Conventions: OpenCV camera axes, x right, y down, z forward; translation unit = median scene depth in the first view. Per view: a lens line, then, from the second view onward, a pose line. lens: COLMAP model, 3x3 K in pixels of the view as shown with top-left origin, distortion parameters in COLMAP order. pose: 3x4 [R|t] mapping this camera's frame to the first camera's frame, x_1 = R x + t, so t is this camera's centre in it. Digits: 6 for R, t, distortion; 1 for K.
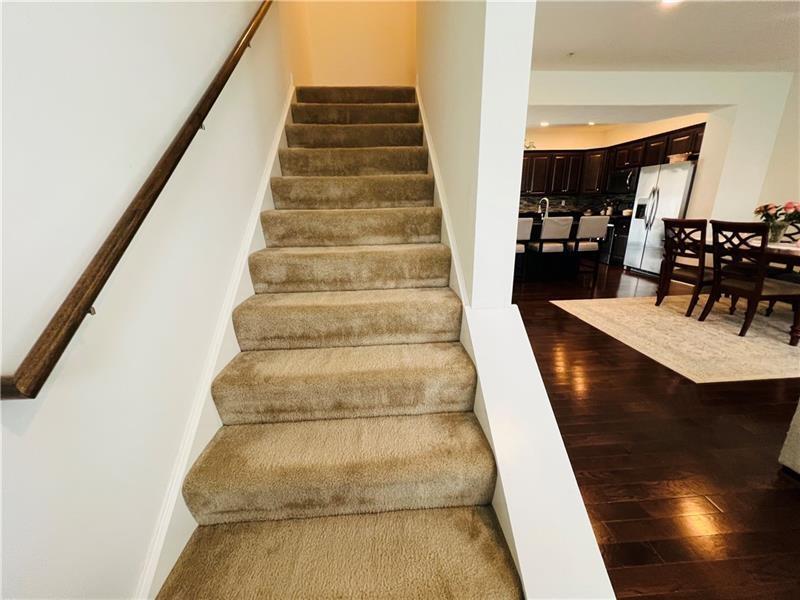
lens RADIAL K [[321.0, 0, 398.9], [0, 321.0, 299.3], [0, 0, 1]] dist [-0.002292, 0.000688]
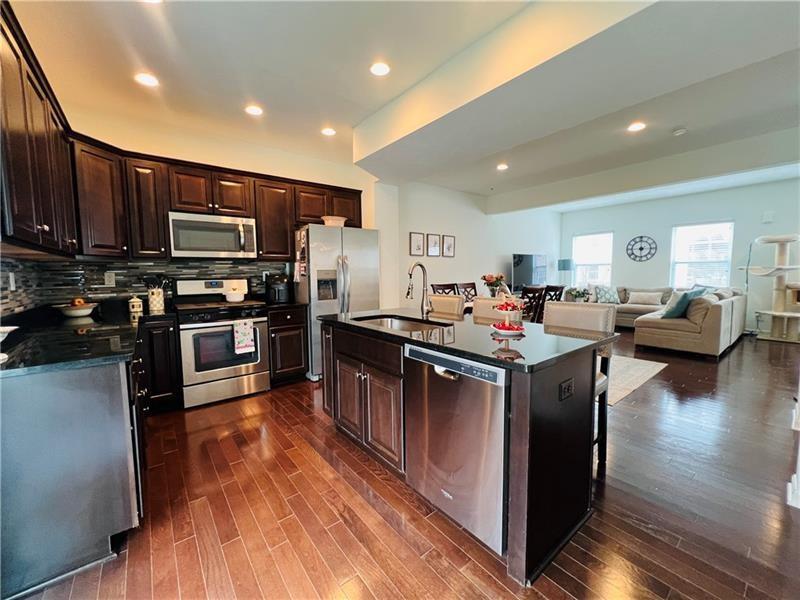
lens RADIAL K [[321.0, 0, 398.2], [0, 321.0, 300.2], [0, 0, 1]] dist [-0.002292, 0.000688]
pose [[-0.568960, -0.046211, 0.821066, 0.157452], [0.254431, 0.939541, 0.229188, -0.455858], [-0.782016, 0.339304, -0.522804, 1.538022]]
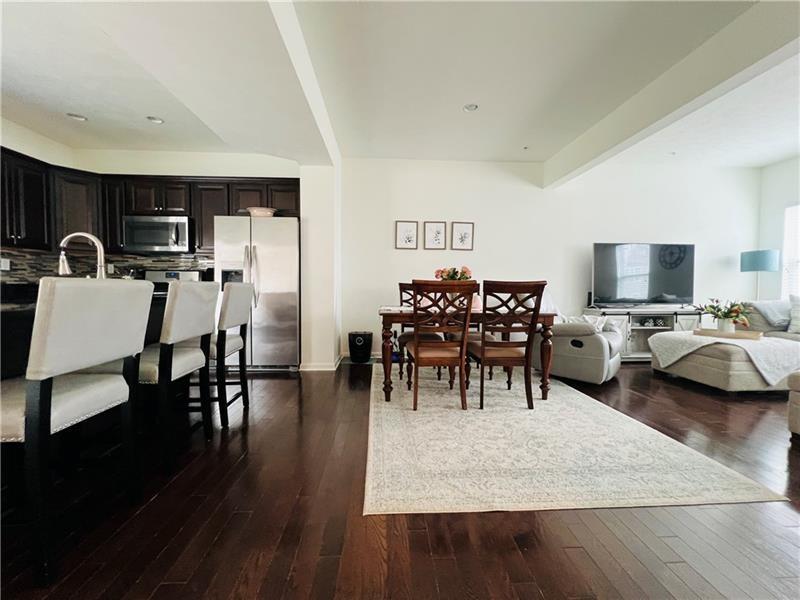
lens RADIAL K [[321.0, 0, 398.2], [0, 321.0, 299.1], [0, 0, 1]] dist [-0.002292, 0.000688]
pose [[0.015157, -0.019803, 0.999689, 0.129839], [0.276814, 0.960809, 0.014836, -0.190047], [-0.960804, 0.276503, 0.020045, 0.832221]]
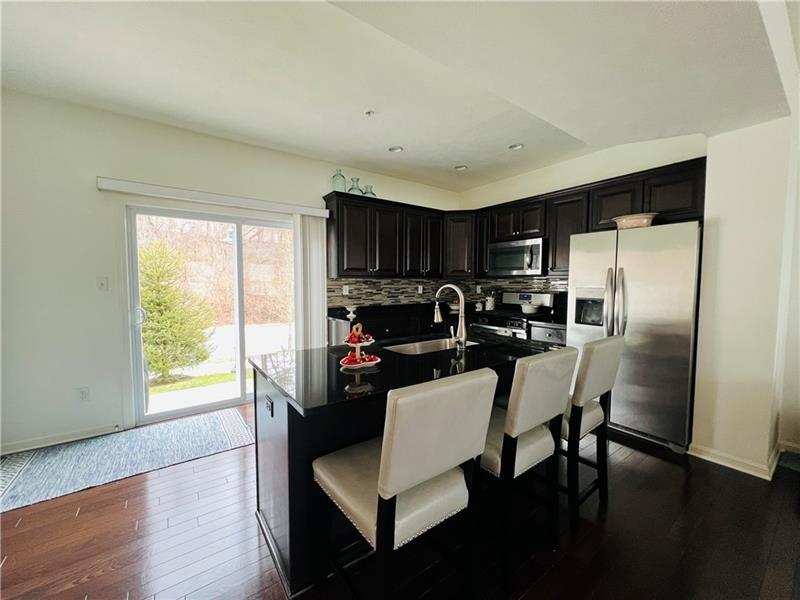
lens RADIAL K [[321.0, 0, 399.3], [0, 321.0, 300.0], [0, 0, 1]] dist [-0.002292, 0.000688]
pose [[0.844625, -0.008984, 0.535282, 0.249973], [0.132842, 0.972105, -0.193298, -0.286822], [-0.518614, 0.234373, 0.822258, 0.890711]]
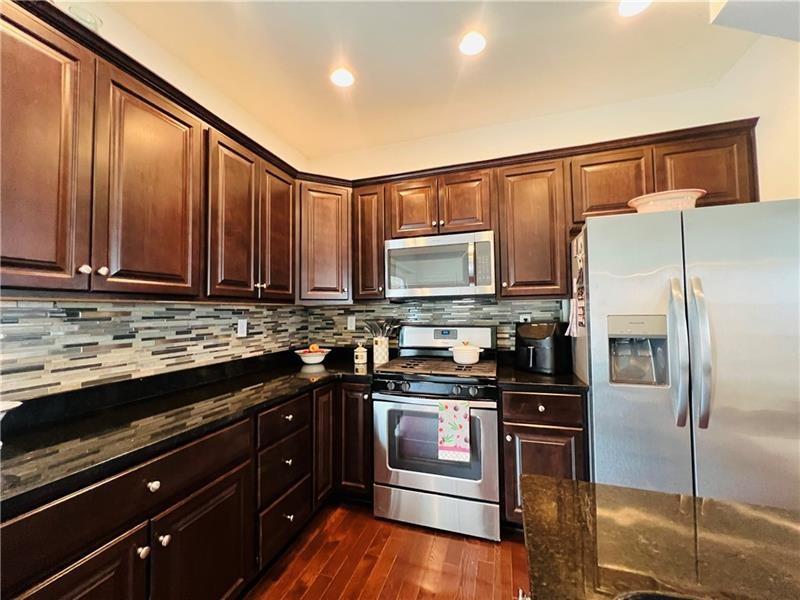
lens RADIAL K [[321.0, 0, 396.8], [0, 321.0, 300.2], [0, 0, 1]] dist [-0.002292, 0.000688]
pose [[0.373241, 0.047973, 0.926493, 0.512985], [0.269131, 0.950119, -0.157617, -0.417348], [-0.887840, 0.308178, 0.341713, 1.334512]]
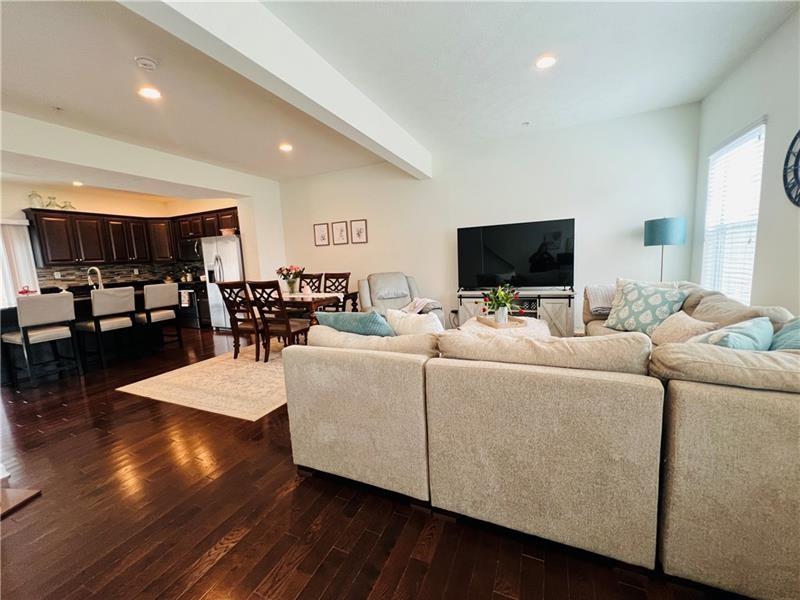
lens RADIAL K [[321.0, 0, 397.6], [0, 321.0, 298.7], [0, 0, 1]] dist [-0.002292, 0.000688]
pose [[0.473414, -0.115332, 0.873257, 0.116790], [0.286265, 0.957720, -0.028704, 0.012313], [-0.833025, 0.263571, 0.486414, -0.041663]]
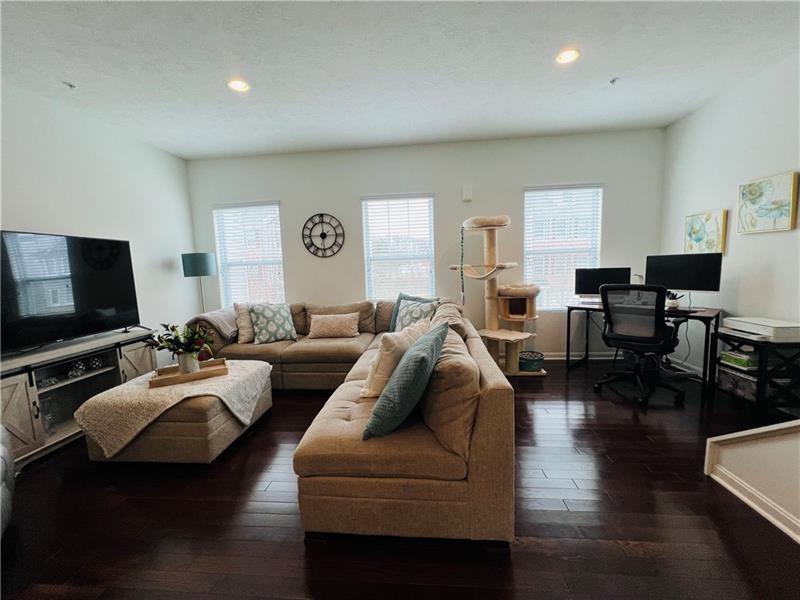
lens RADIAL K [[321.0, 0, 398.2], [0, 321.0, 299.8], [0, 0, 1]] dist [-0.002292, 0.000688]
pose [[-0.987089, 0.037666, 0.155681, 0.446093], [0.094105, 0.922892, 0.373382, -0.172952], [-0.129612, 0.383212, -0.914521, 0.543179]]
